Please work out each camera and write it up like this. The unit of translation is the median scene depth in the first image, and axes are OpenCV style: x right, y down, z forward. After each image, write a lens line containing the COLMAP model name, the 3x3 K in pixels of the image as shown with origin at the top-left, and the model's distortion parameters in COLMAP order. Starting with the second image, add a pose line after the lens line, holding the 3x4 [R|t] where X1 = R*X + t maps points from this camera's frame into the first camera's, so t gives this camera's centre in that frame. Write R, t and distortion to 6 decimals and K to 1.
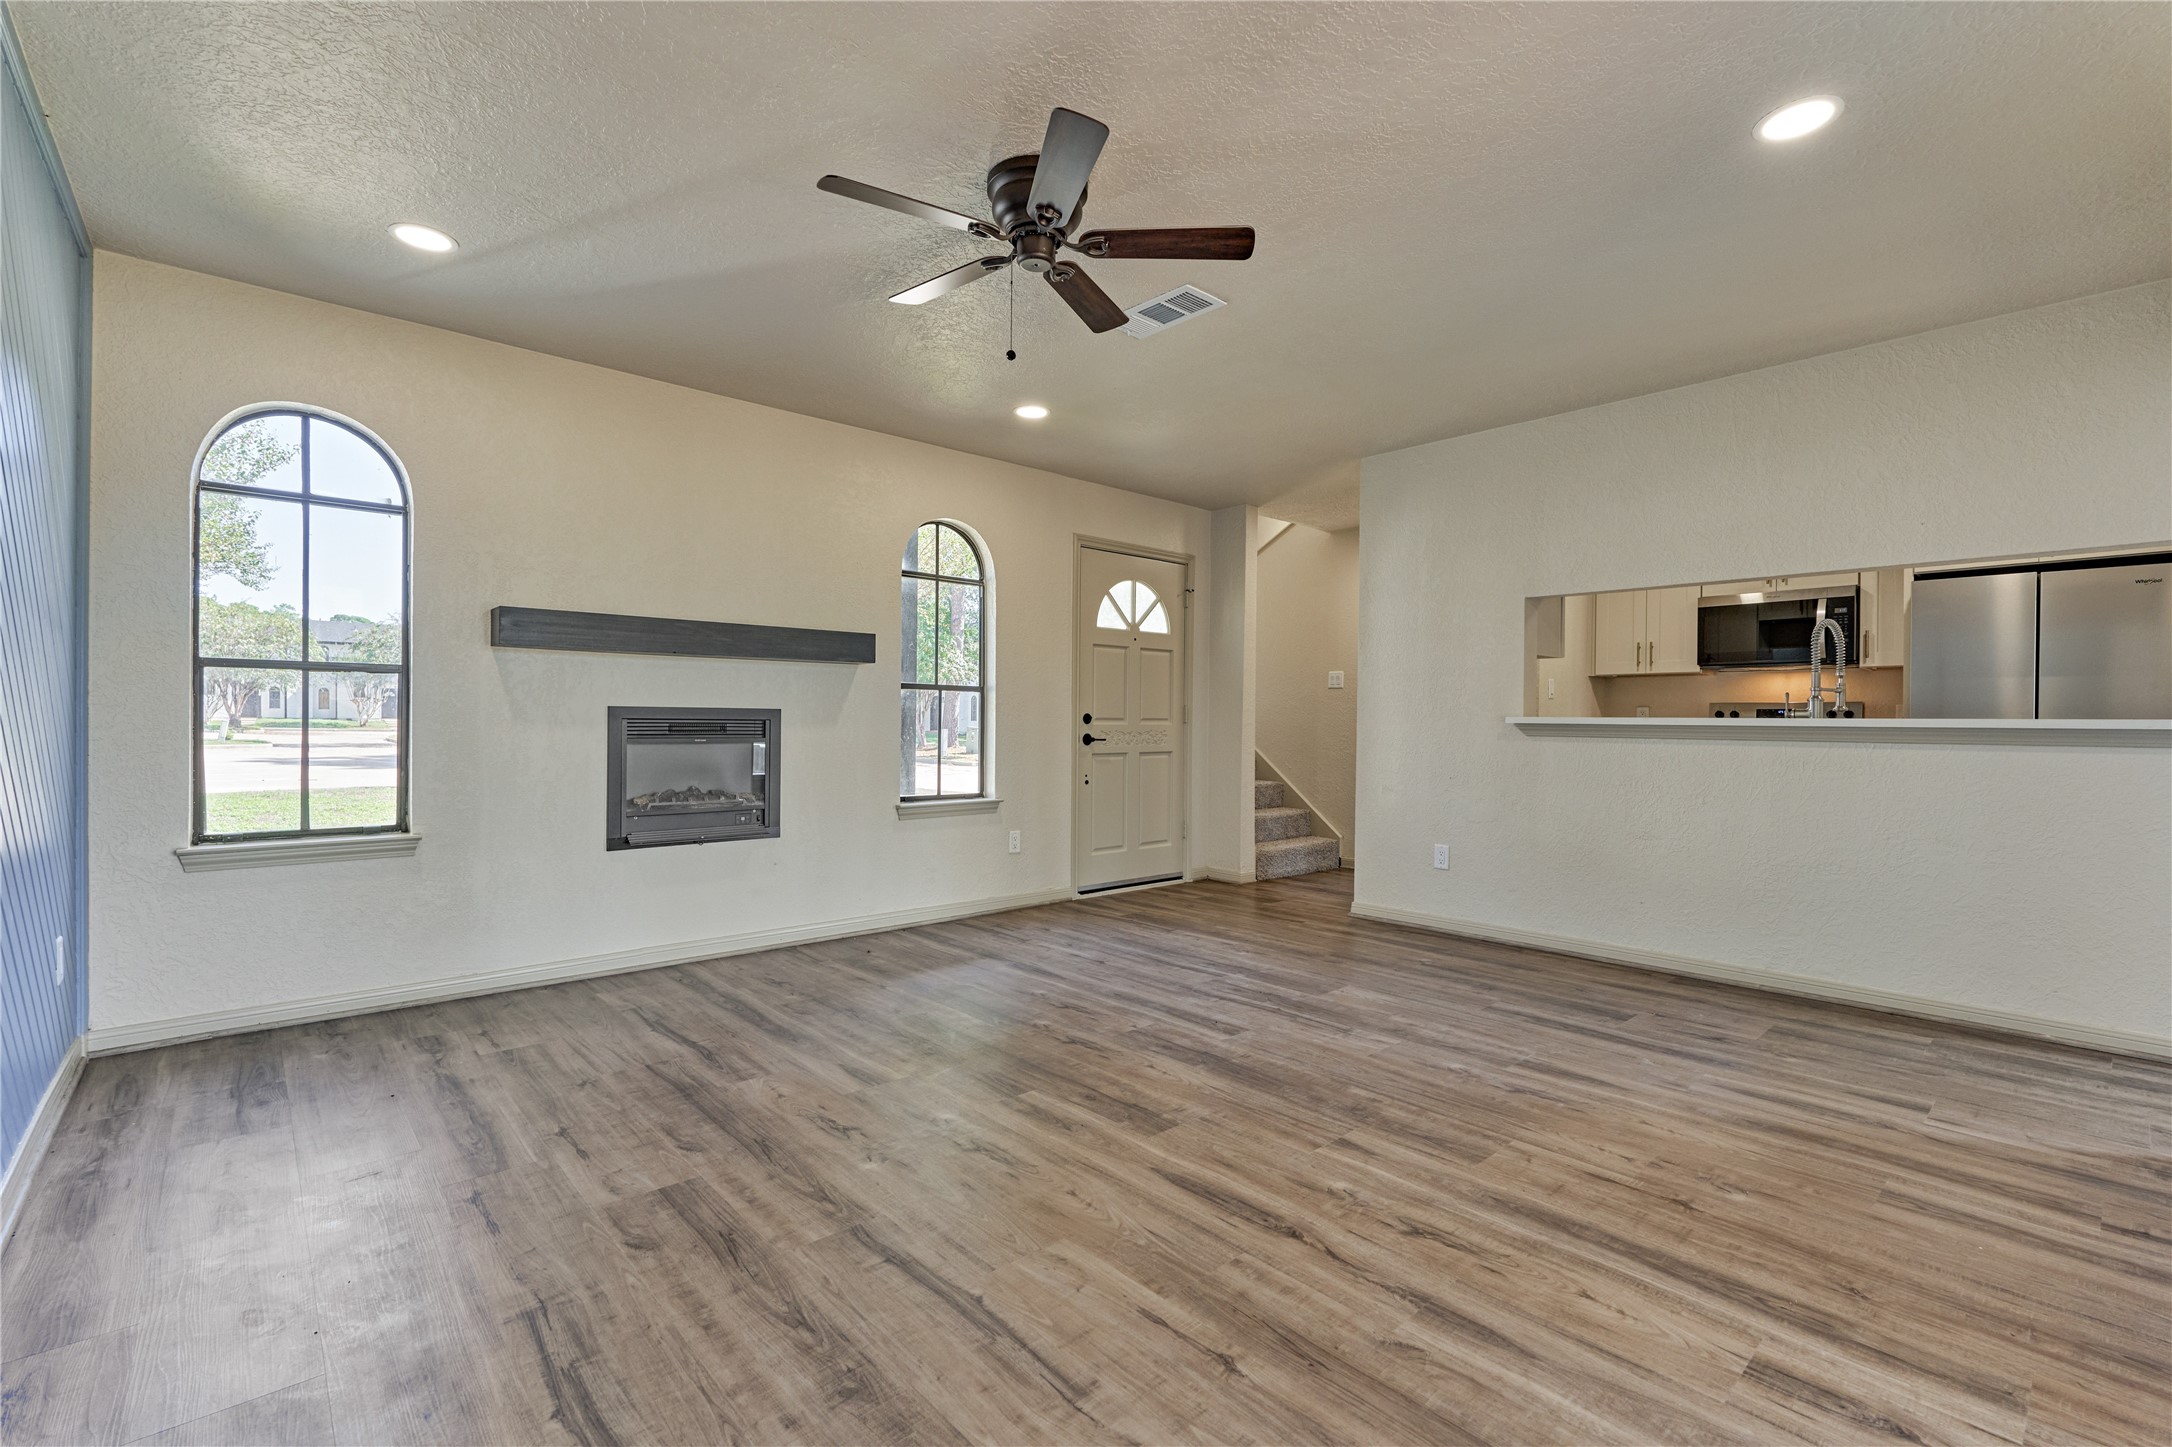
lens RADIAL K [[953.2, 0, 1082.6], [0, 953.2, 722.5], [0, 0, 1]] dist [-0.003100, 0.000434]
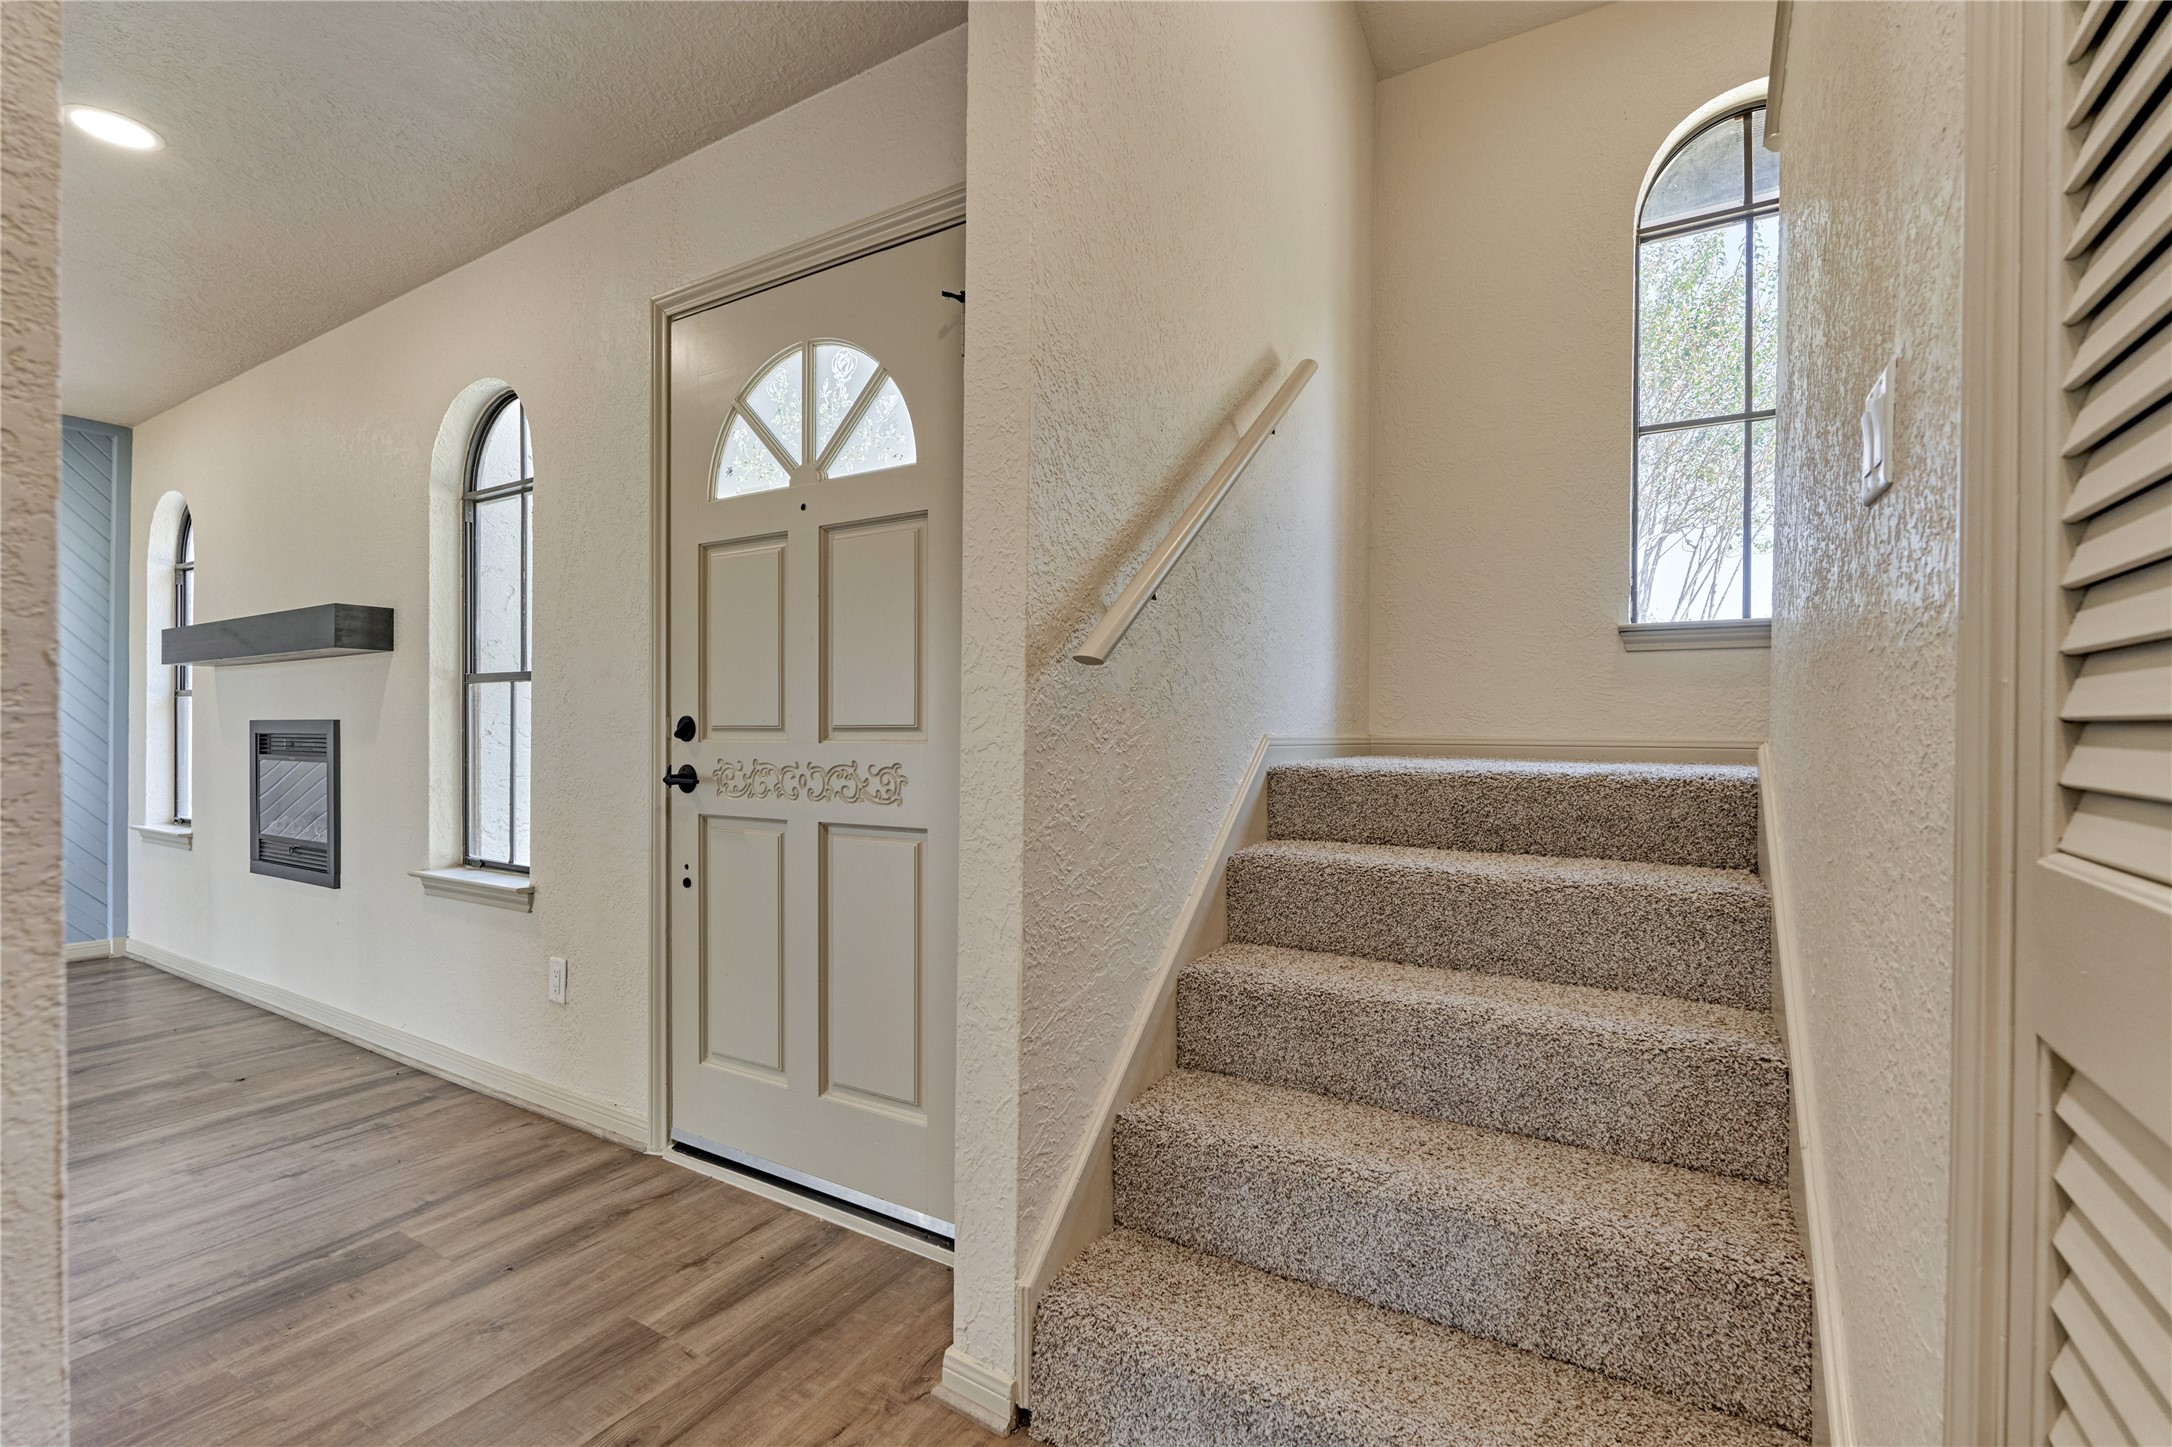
lens RADIAL K [[953.2, 0, 1087.1], [0, 953.2, 724.1], [0, 0, 1]] dist [-0.003100, 0.000434]
pose [[0.295012, -0.014037, -0.955390, 0.642296], [-0.001611, 0.999883, -0.015188, -0.000052], [0.955492, 0.006020, 0.294955, 1.489623]]
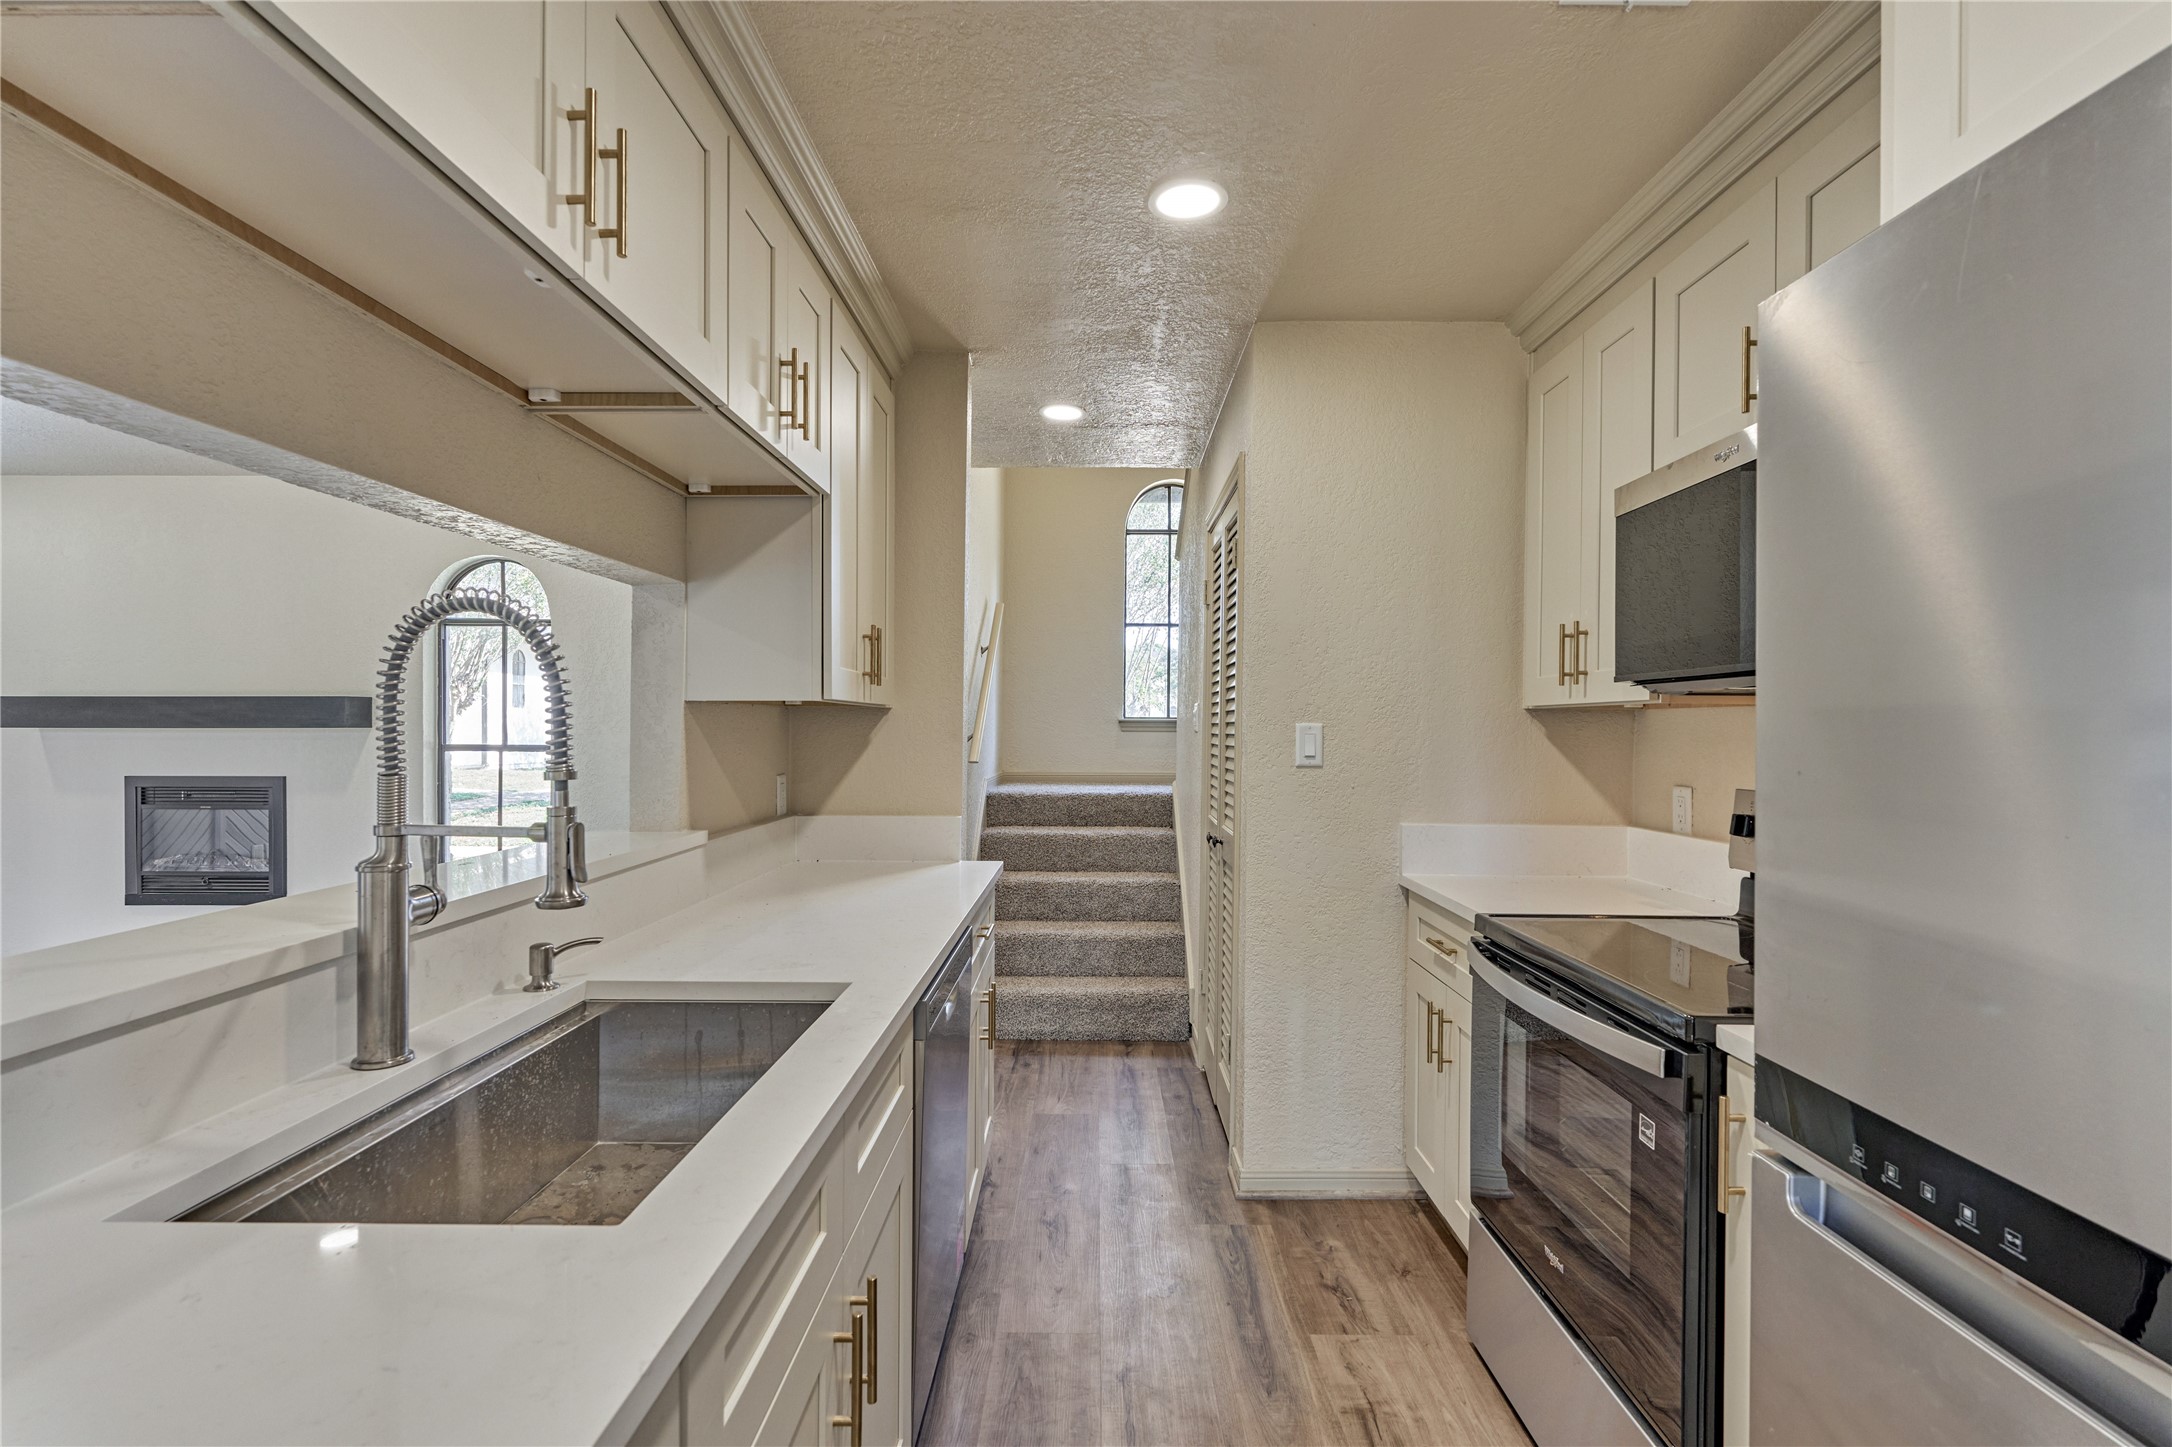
lens RADIAL K [[997.6, 0, 1091.3], [0, 997.6, 724.6], [0, 0, 1]] dist [-0.002877, 0.000108]
pose [[0.739859, -0.009295, -0.672698, 1.109342], [0.004560, 0.999951, -0.008802, -0.061842], [0.672746, 0.003444, 0.739865, 0.883797]]
